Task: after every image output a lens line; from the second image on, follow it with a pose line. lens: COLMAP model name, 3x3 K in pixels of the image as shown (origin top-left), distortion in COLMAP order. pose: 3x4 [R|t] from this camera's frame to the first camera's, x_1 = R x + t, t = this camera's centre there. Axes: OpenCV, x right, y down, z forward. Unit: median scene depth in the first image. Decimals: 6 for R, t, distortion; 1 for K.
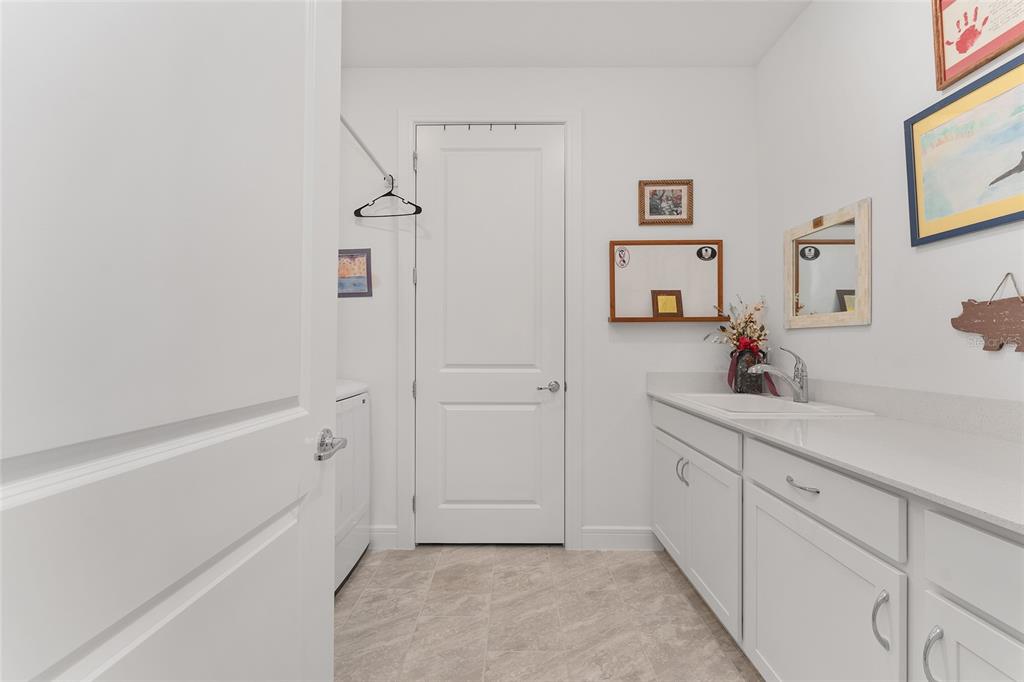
lens RADIAL K [[408.5, 0, 520.8], [0, 408.5, 343.3], [0, 0, 1]] dist [-0.000494, -0.001098]
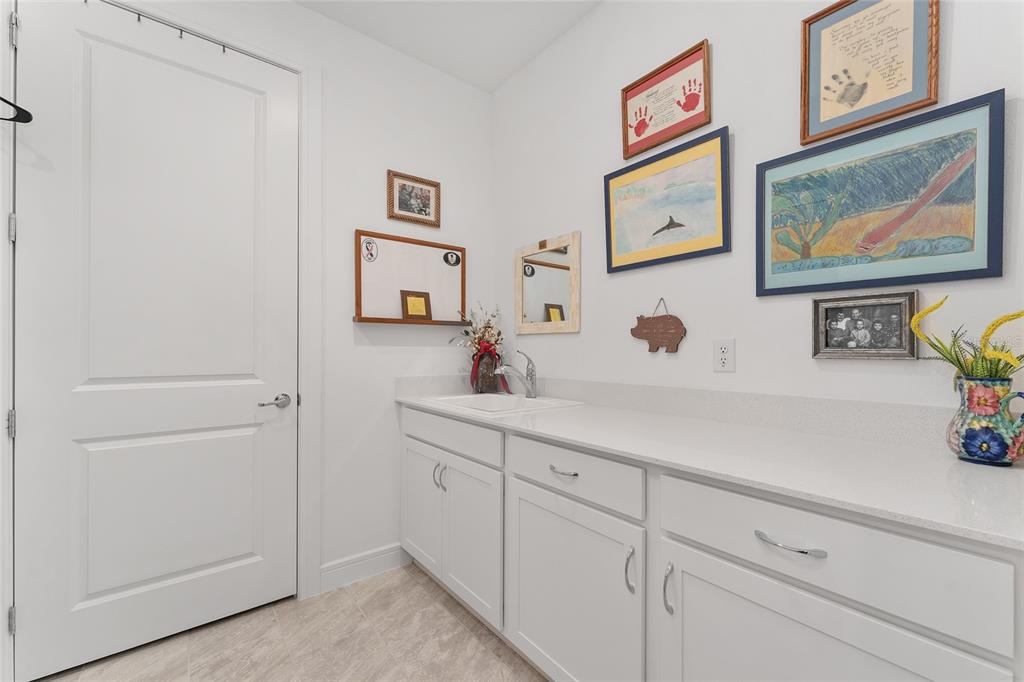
lens RADIAL K [[408.5, 0, 511.0], [0, 408.5, 349.5], [0, 0, 1]] dist [-0.000494, -0.001098]
pose [[0.782603, 0.000795, 0.622521, -0.072930], [-0.002341, 0.999996, 0.001665, 0.005091], [-0.622517, -0.002761, 0.782602, 0.117968]]
